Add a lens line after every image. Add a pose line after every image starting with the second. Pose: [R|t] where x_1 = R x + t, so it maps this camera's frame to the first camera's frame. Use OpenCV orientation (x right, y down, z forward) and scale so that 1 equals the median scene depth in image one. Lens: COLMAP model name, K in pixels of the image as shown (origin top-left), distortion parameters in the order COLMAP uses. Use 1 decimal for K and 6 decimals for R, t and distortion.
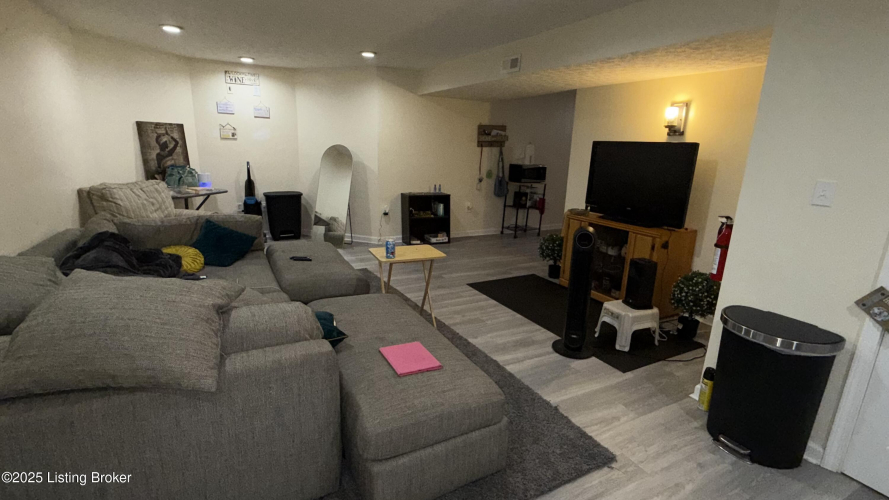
lens RADIAL K [[418.5, 0, 444.5], [0, 418.5, 250.0], [0, 0, 1]] dist [-0.000368, -0.000022]
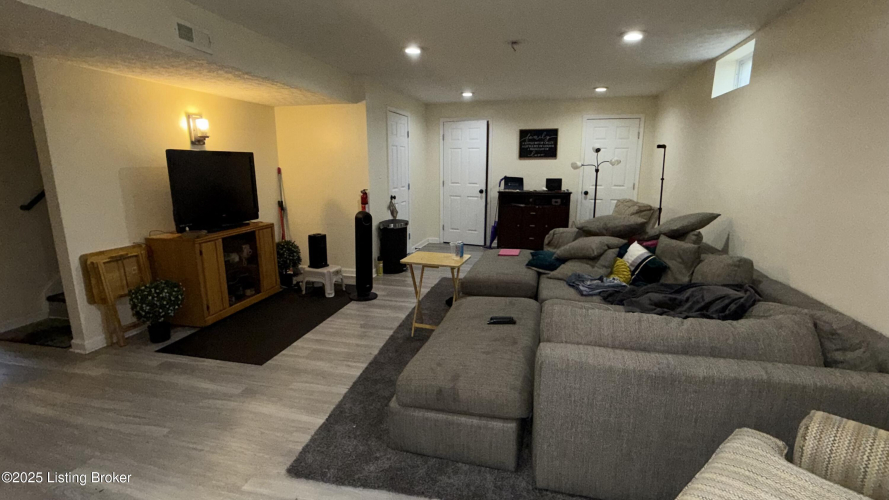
lens RADIAL K [[418.5, 0, 444.5], [0, 418.5, 250.0], [0, 0, 1]] dist [-0.000368, -0.000022]
pose [[-0.740147, -0.167554, 0.651236, -0.669381], [0.141450, 0.907997, 0.394376, -0.361670], [-0.657400, 0.384014, -0.648351, 1.382963]]
